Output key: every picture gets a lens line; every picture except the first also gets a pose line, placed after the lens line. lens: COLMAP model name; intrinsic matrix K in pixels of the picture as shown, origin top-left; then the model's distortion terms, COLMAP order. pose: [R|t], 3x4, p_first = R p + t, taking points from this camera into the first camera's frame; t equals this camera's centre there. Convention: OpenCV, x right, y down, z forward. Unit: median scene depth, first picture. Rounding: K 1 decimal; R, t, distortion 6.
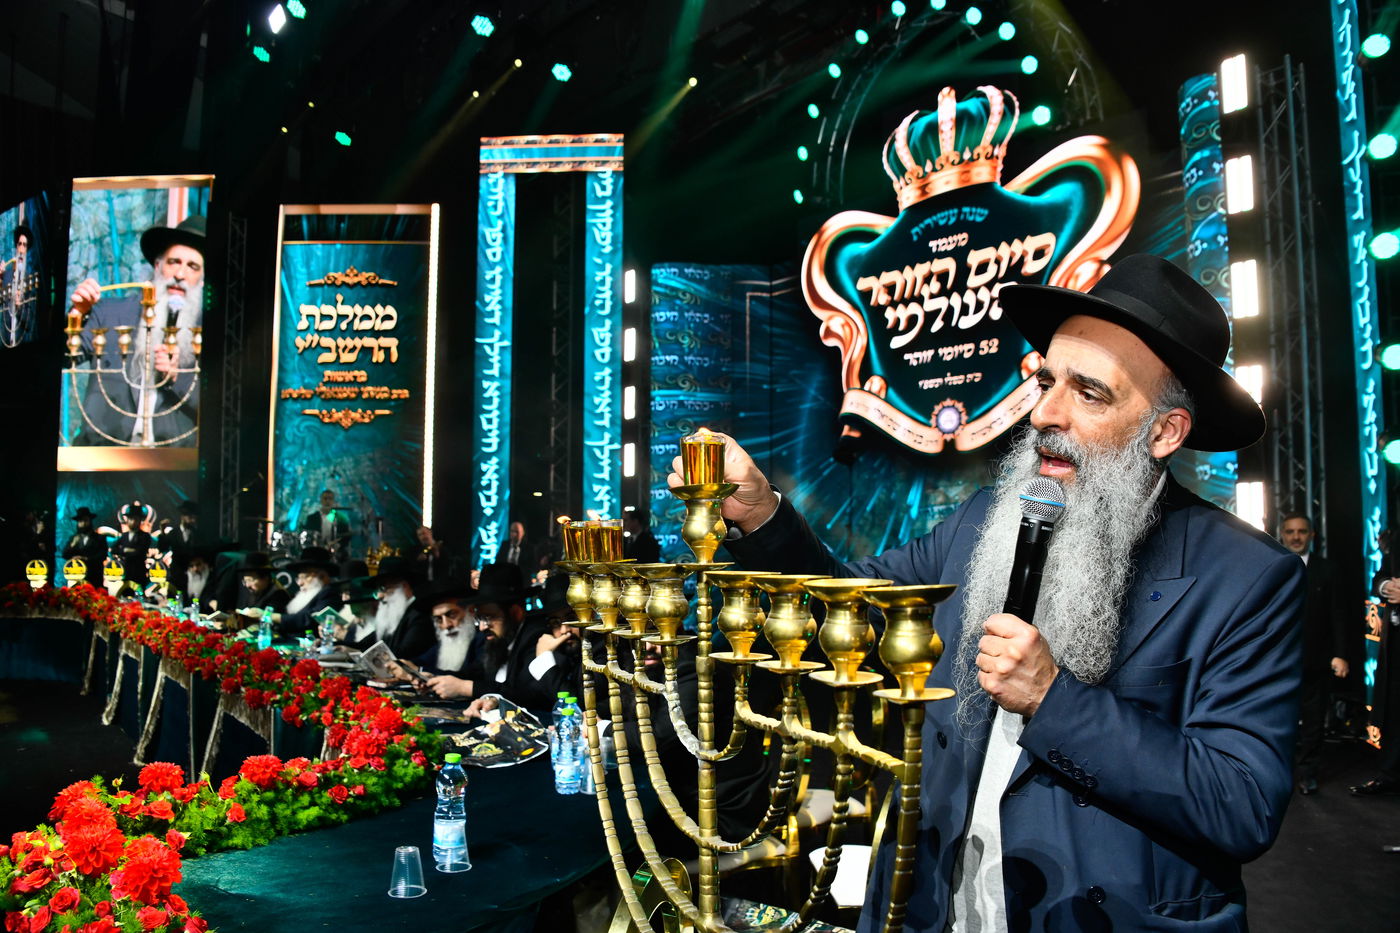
lens RADIAL K [[1097.9, 0, 715.1], [0, 1097.9, 483.2], [0, 0, 1]] dist [-0.150505, 0.069098]
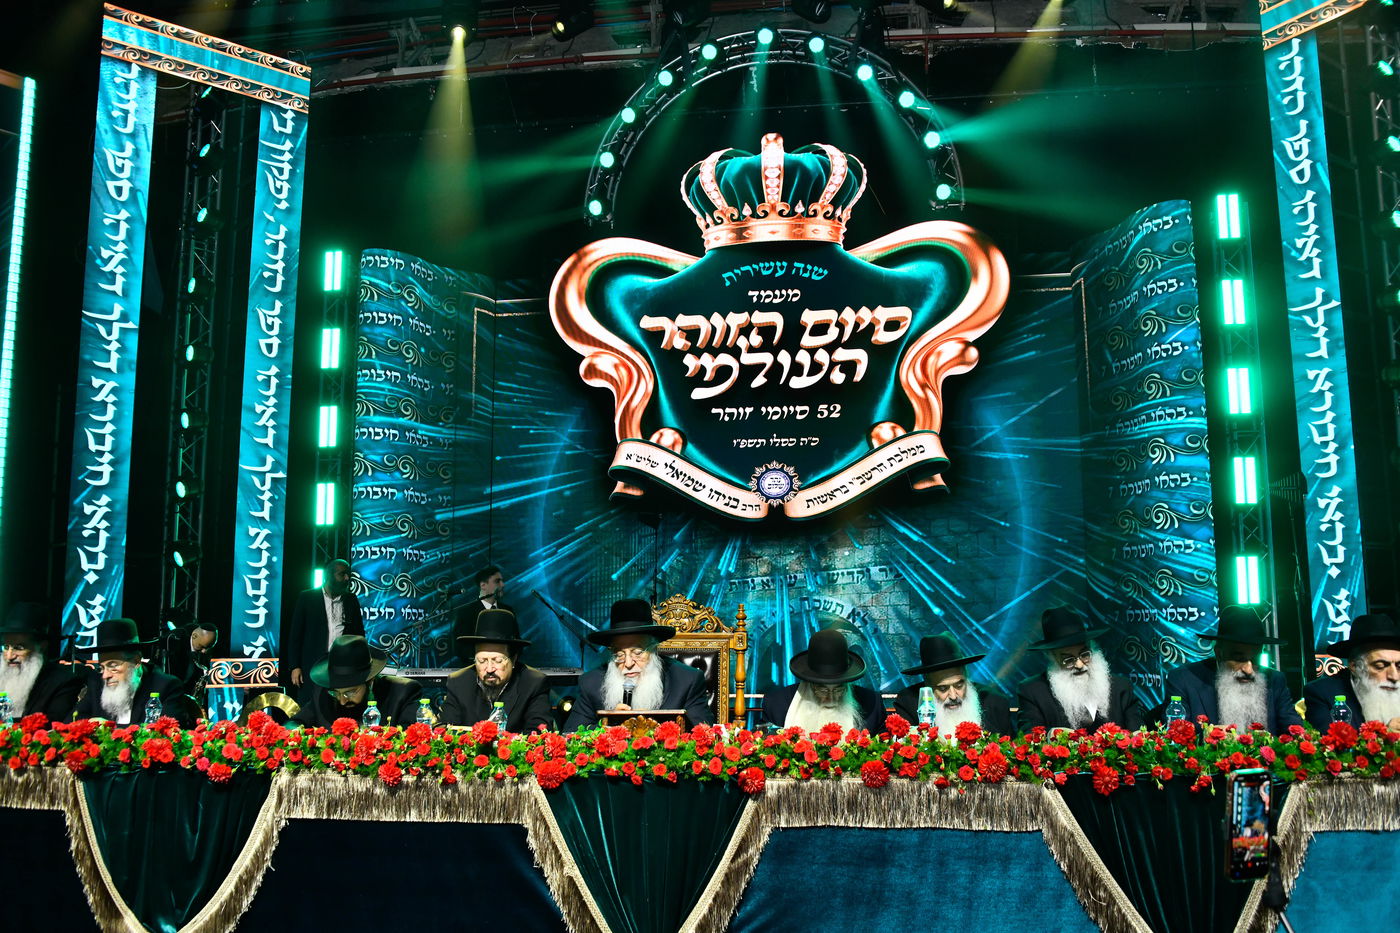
lens RADIAL K [[1166.2, 0, 714.9], [0, 1166.2, 482.4], [0, 0, 1]] dist [-0.122939, 0.086428]
pose [[0.717644, 0.084176, 0.691304, -0.485611], [-0.028875, 0.995411, -0.091229, 0.031062], [-0.695811, 0.045509, 0.716781, 0.310462]]
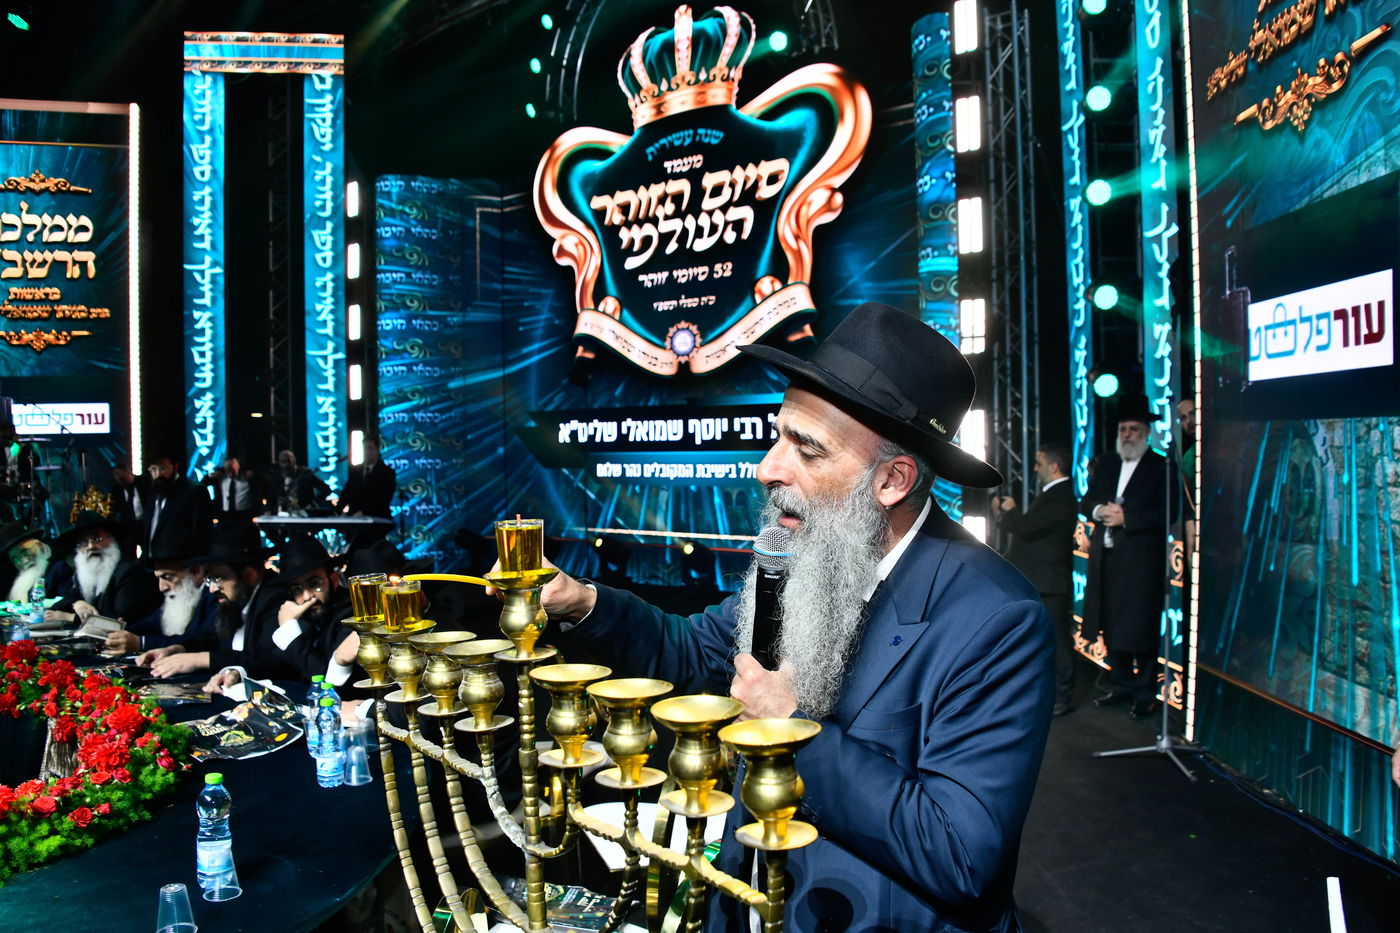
lens RADIAL K [[1097.9, 0, 715.1], [0, 1097.9, 483.2], [0, 0, 1]] dist [-0.150505, 0.069098]
pose [[0.969437, -0.026016, 0.243956, -0.006901], [0.005236, 0.996329, 0.085444, -0.014020], [-0.245284, -0.081555, 0.966015, 0.005418]]
